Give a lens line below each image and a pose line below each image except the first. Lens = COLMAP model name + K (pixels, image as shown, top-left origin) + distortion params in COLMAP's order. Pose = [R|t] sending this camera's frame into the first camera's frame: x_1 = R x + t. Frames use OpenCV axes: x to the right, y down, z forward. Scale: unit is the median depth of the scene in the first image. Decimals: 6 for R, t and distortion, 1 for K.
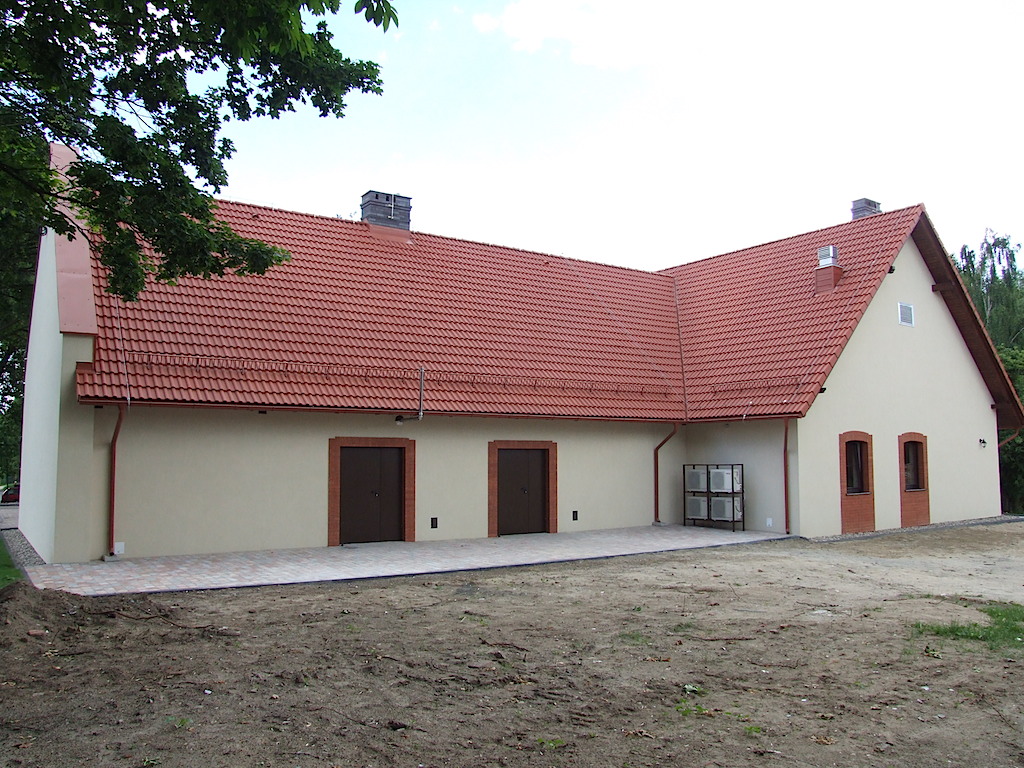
lens RADIAL K [[811.0, 0, 512.0], [0, 811.0, 384.0], [0, 0, 1]] dist [-0.120586, 0.003789]
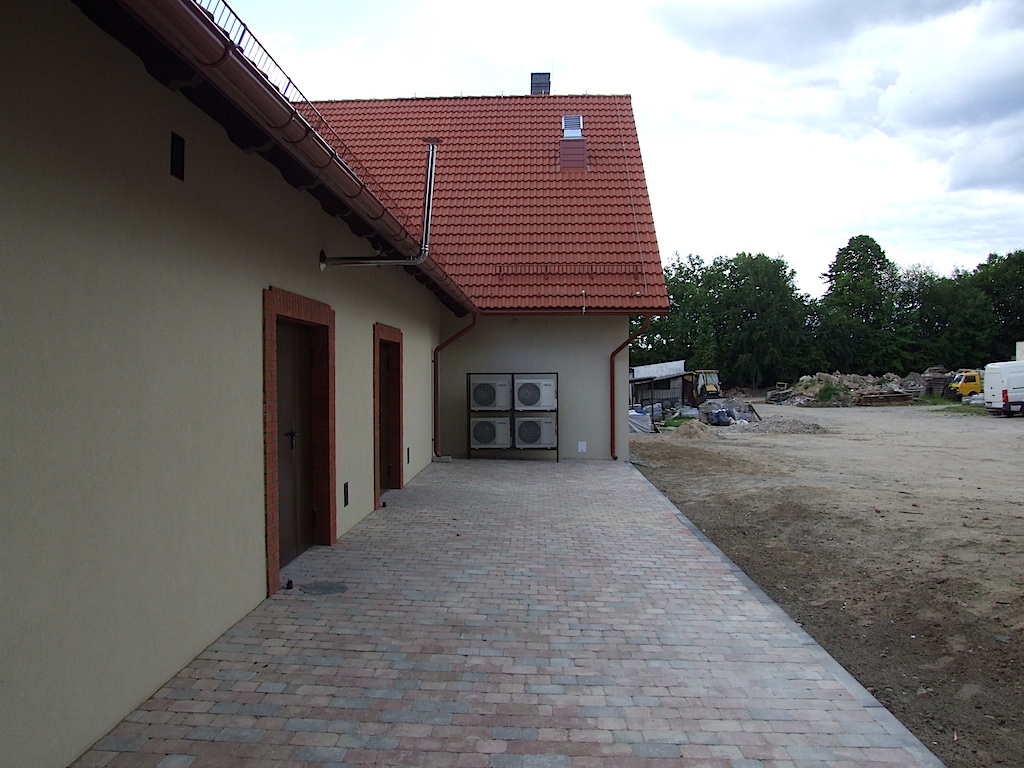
lens RADIAL K [[811.0, 0, 512.0], [0, 811.0, 384.0], [0, 0, 1]] dist [-0.120586, 0.003789]
pose [[0.594843, -0.009356, 0.803787, -0.345878], [-0.080415, 0.994224, 0.071084, 0.057628], [-0.799809, -0.106921, 0.590655, 0.564013]]
